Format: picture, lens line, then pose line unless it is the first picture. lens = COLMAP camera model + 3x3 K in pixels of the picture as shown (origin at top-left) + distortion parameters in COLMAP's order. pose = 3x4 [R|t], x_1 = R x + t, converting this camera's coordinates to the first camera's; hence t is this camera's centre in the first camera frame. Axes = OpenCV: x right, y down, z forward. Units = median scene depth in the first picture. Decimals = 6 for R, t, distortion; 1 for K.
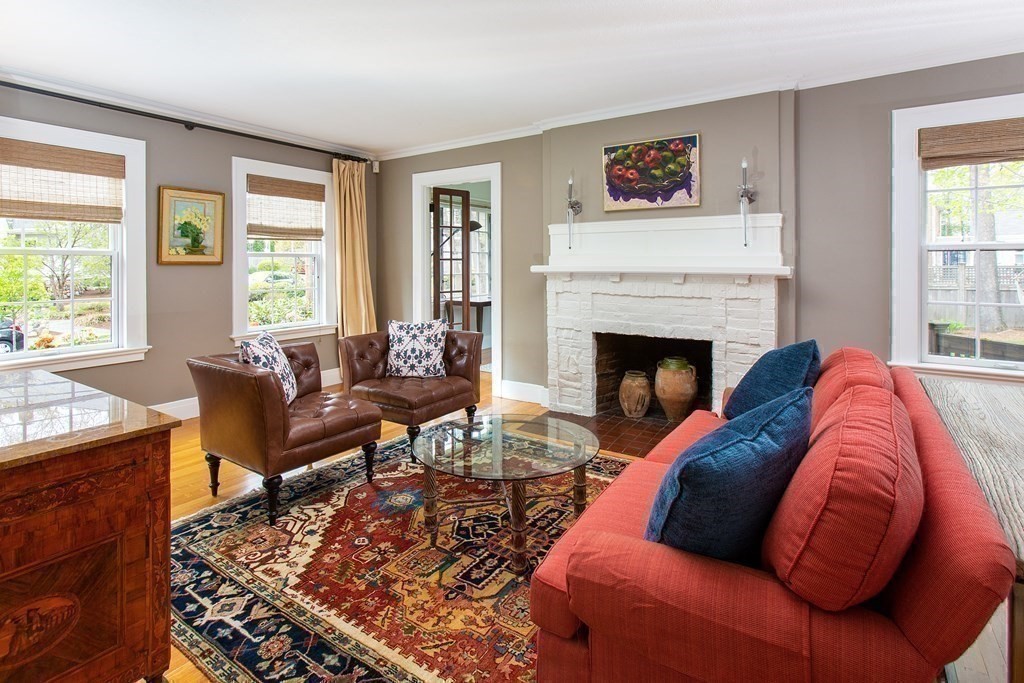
lens RADIAL K [[517.0, 0, 512.0], [0, 517.0, 341.5], [0, 0, 1]] dist [-0.021436, -0.000261]
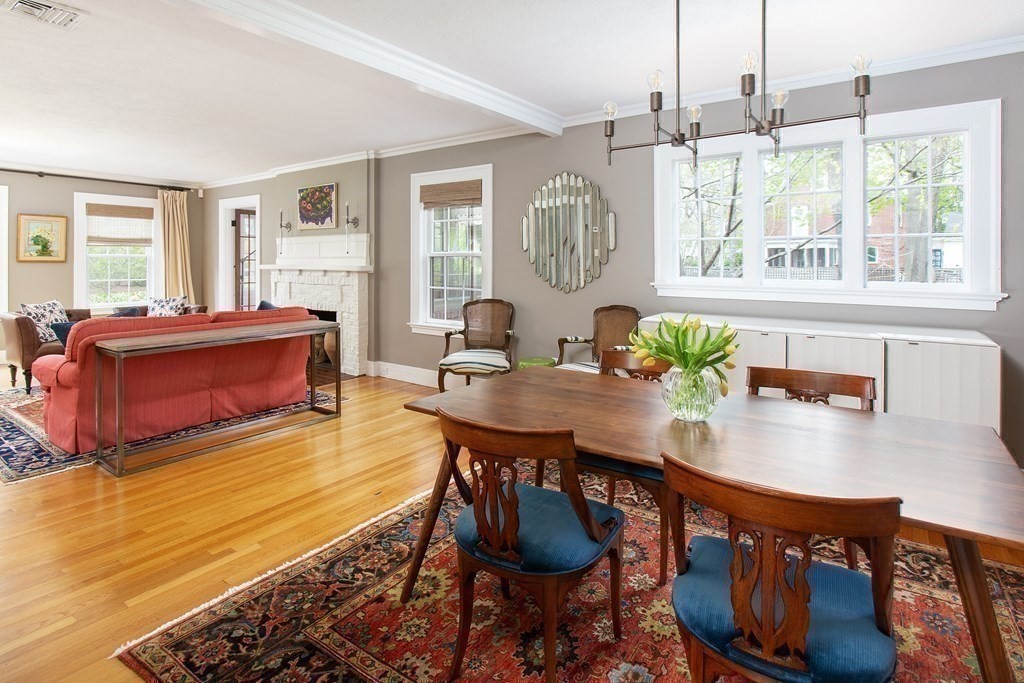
lens RADIAL K [[533.0, 0, 512.0], [0, 533.0, 341.5], [0, 0, 1]] dist [-0.030467, -0.000450]
pose [[0.999903, 0.012574, -0.005975, 0.833919], [-0.012624, 0.999885, -0.008416, 0.088293], [0.005868, 0.008491, 0.999947, -0.583903]]
